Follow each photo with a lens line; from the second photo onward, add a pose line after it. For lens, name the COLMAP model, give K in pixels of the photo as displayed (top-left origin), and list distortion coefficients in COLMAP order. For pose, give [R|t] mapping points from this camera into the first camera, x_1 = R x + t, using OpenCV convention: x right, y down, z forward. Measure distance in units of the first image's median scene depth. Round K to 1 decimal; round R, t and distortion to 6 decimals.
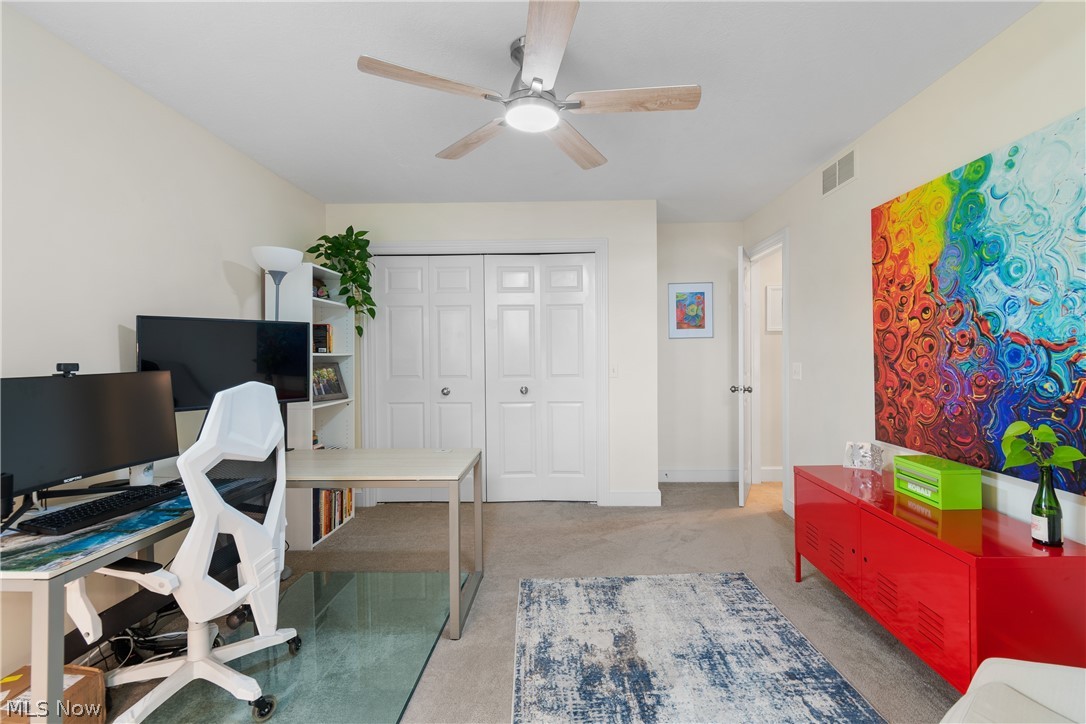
lens RADIAL K [[494.0, 0, 554.0], [0, 494.0, 357.7], [0, 0, 1]] dist [0.003759, 0.001092]
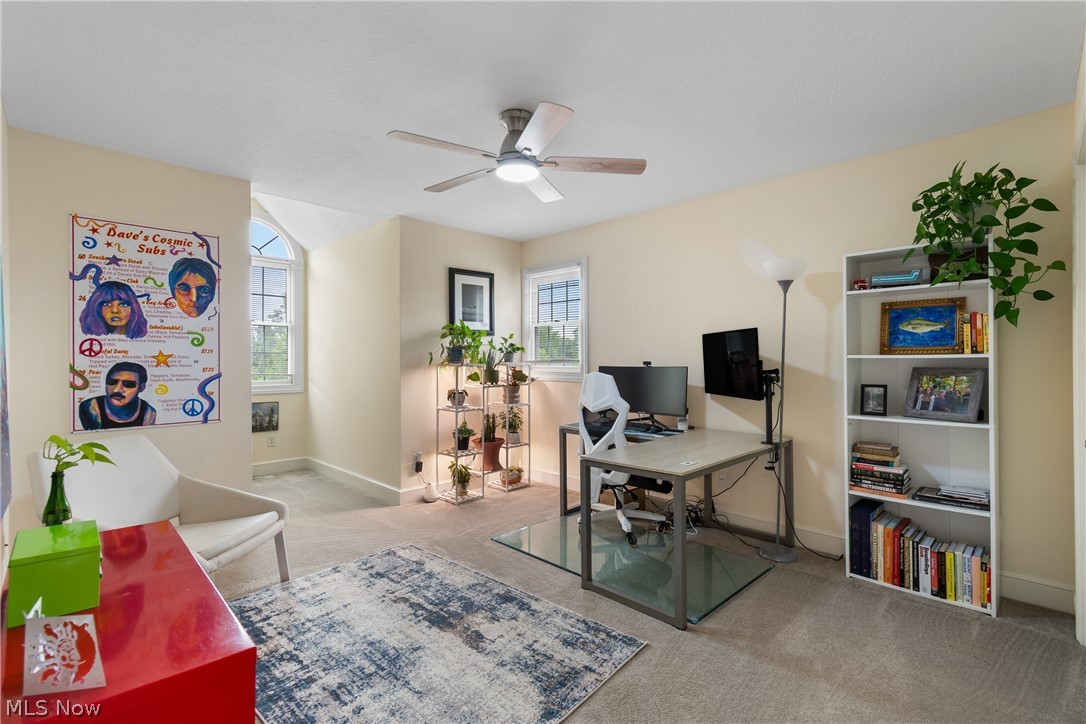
lens RADIAL K [[494.0, 0, 554.5], [0, 494.0, 356.0], [0, 0, 1]] dist [0.003759, 0.001092]
pose [[-0.684021, 0.002449, -0.729458, 0.811991], [-0.001218, 0.999989, 0.004499, -0.020642], [0.729461, 0.003966, -0.684011, 1.909942]]
